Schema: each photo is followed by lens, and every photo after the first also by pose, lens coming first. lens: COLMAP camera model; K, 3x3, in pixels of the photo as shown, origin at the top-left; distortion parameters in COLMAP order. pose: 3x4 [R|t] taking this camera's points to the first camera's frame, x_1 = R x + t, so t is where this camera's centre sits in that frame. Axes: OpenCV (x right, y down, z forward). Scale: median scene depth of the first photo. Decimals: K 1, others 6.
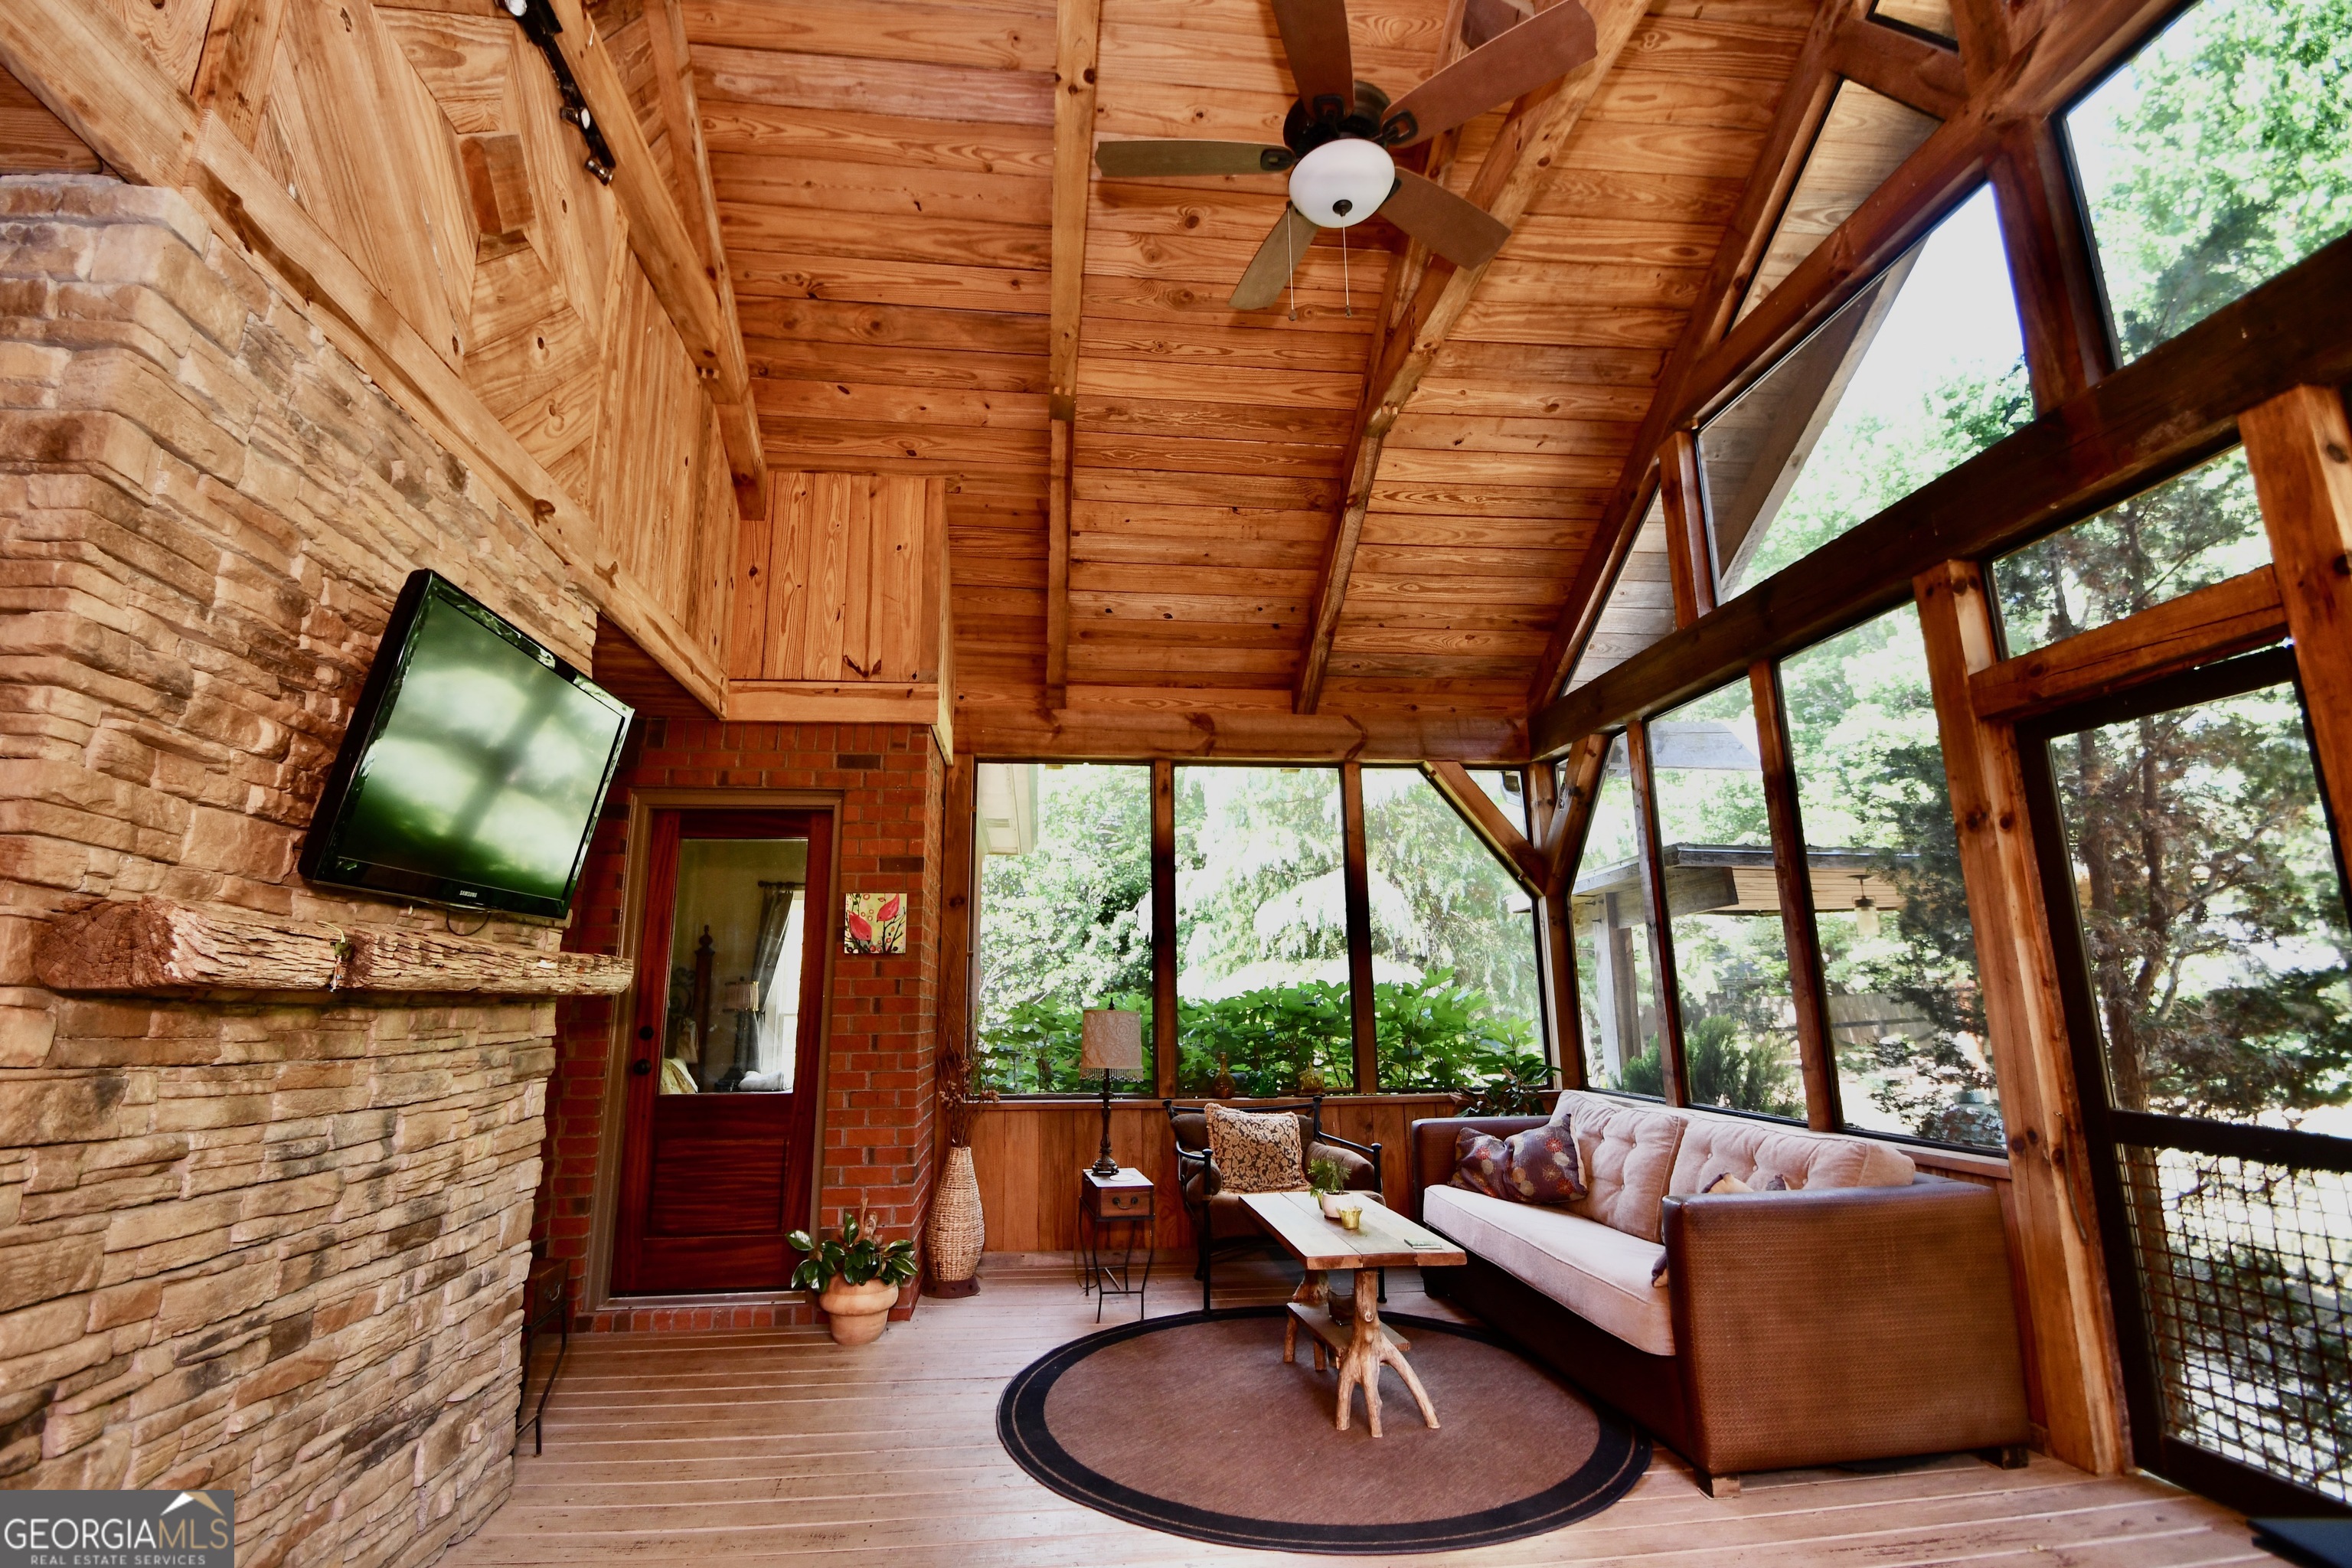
lens RADIAL K [[1033.6, 0, 1161.0], [0, 1033.6, 787.4], [0, 0, 1]] dist [0.007454, -0.012966]
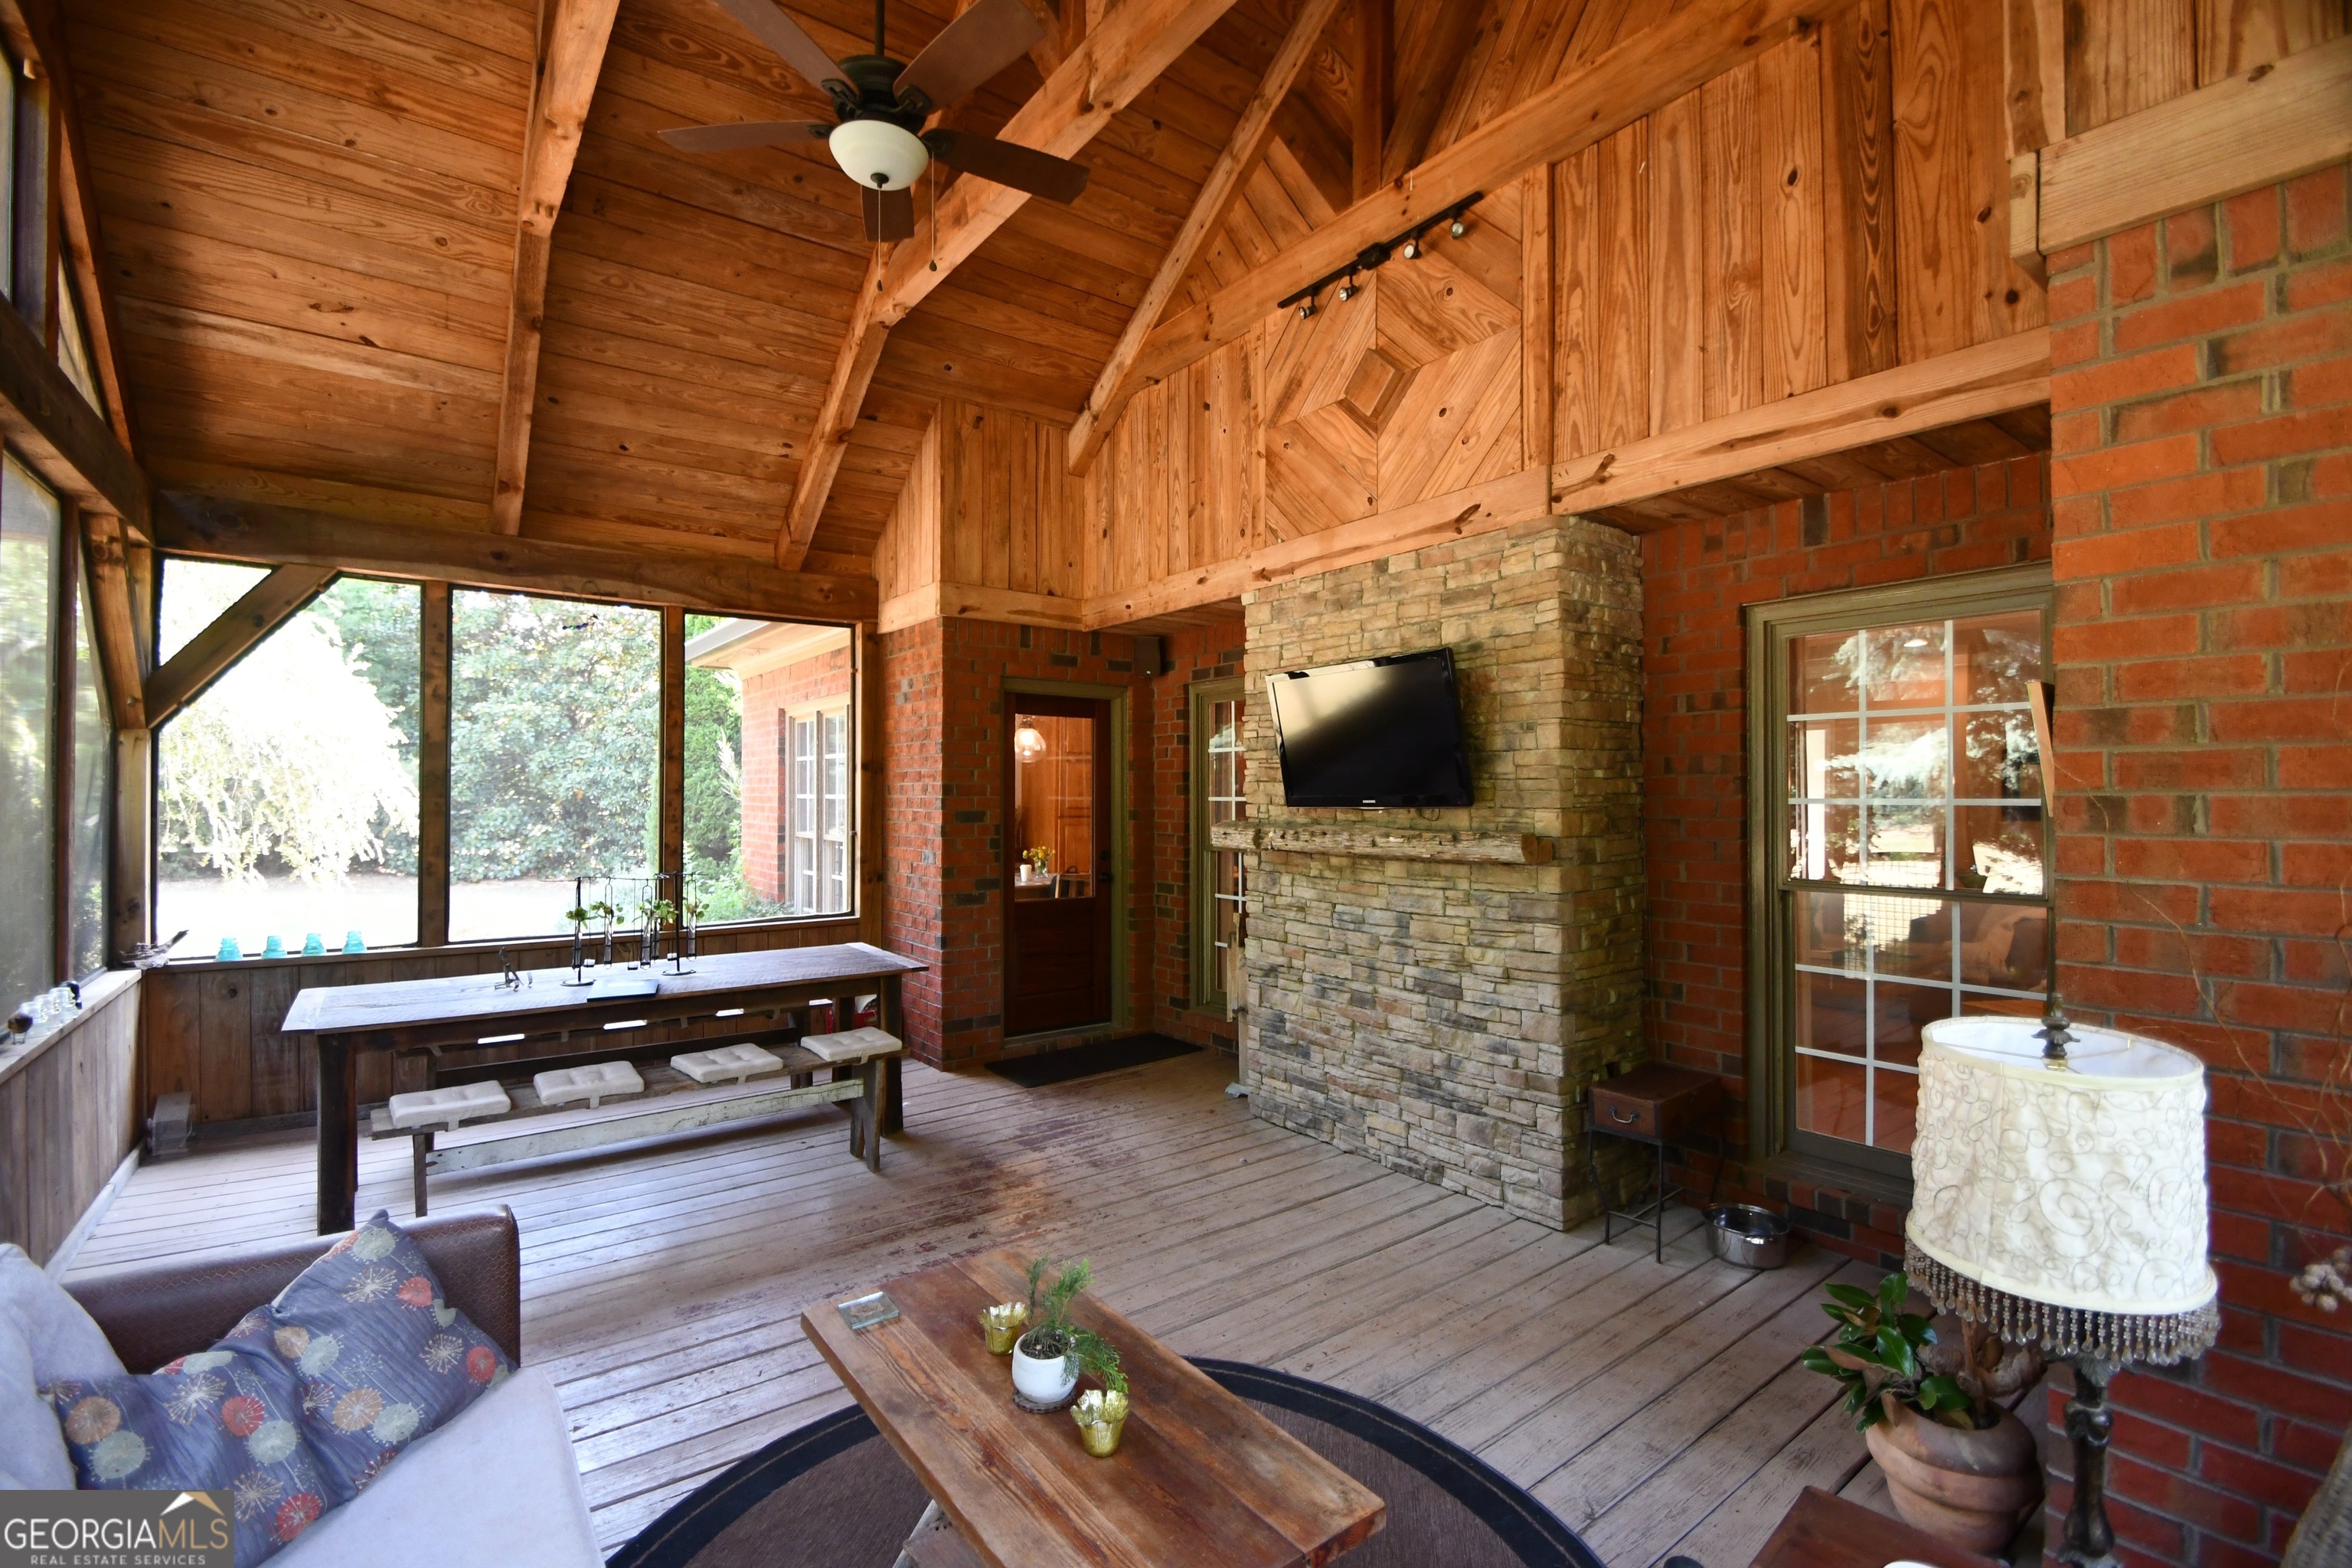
lens RADIAL K [[1033.6, 0, 1139.1], [0, 1033.6, 796.5], [0, 0, 1]] dist [0.007454, -0.012966]
pose [[-0.874084, 0.006361, -0.485733, 0.464574], [0.106431, 0.978128, -0.178714, 0.301078], [0.473972, -0.207908, -0.855643, 1.887749]]
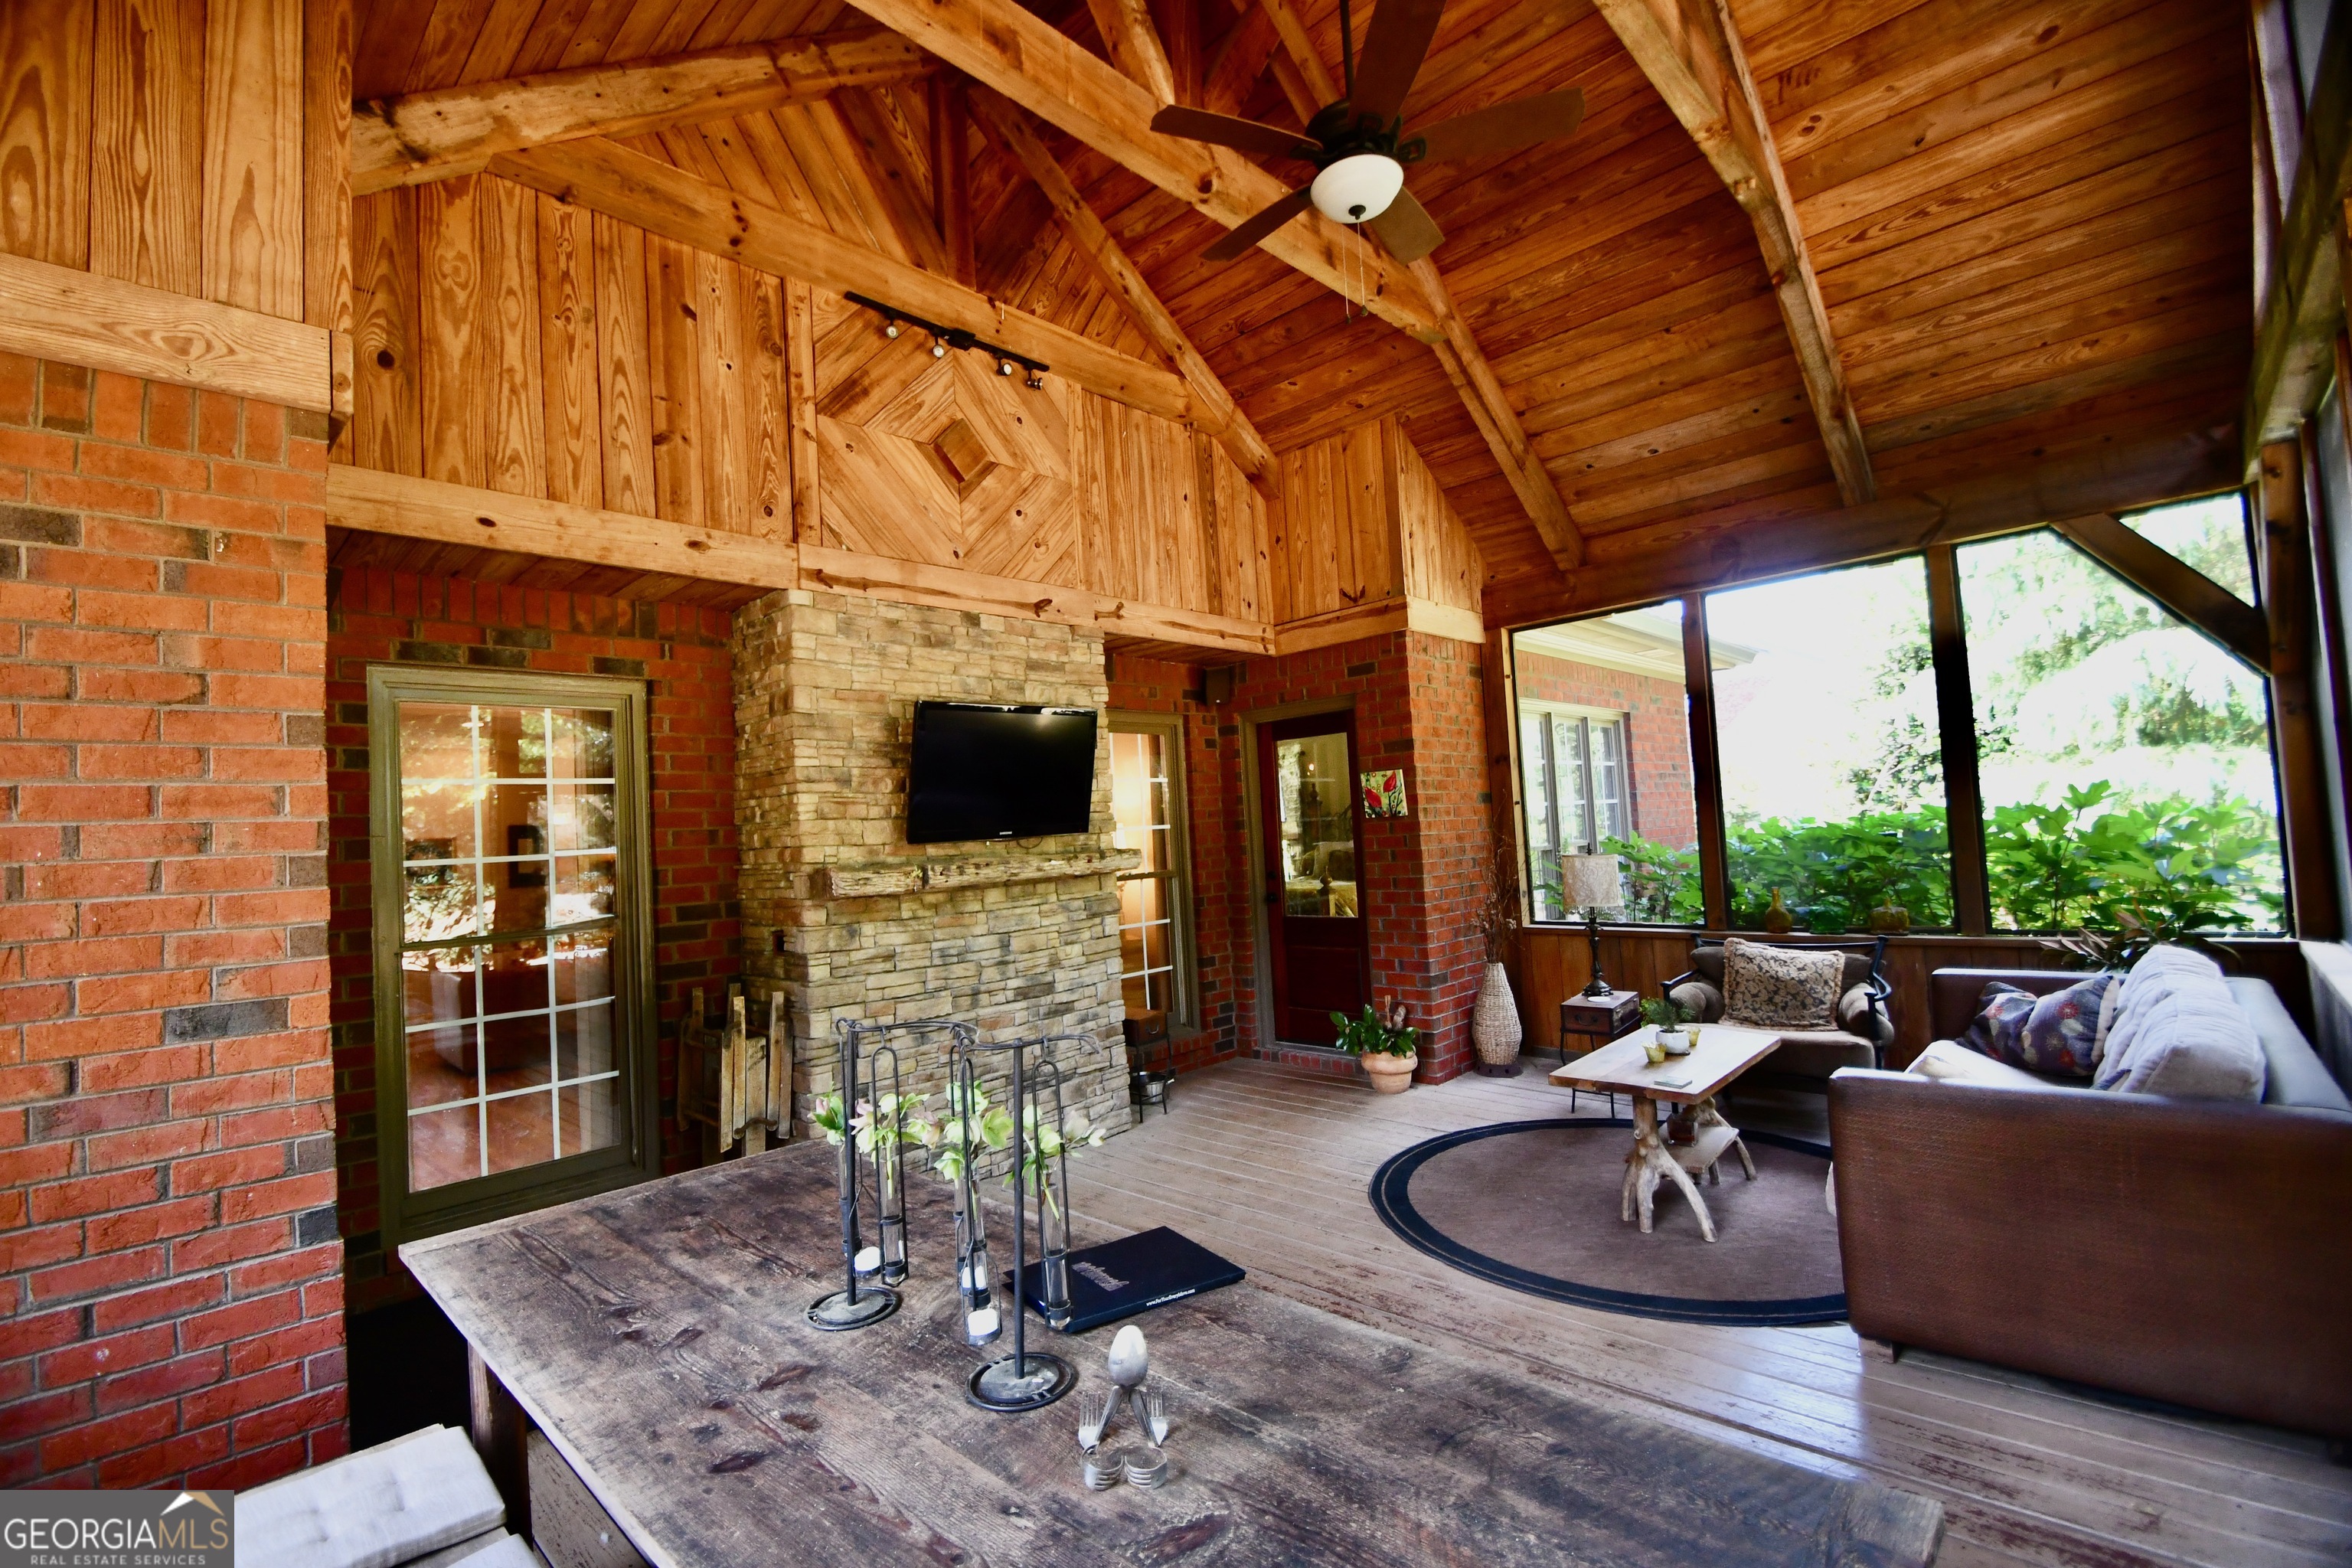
lens RADIAL K [[1033.6, 0, 1196.4], [0, 1033.6, 777.9], [0, 0, 1]] dist [0.007454, -0.012966]
pose [[0.649908, -0.066344, -0.757112, 0.880763], [0.205871, 0.974307, 0.091344, -0.087533], [0.731599, -0.215232, 0.646868, -0.011745]]
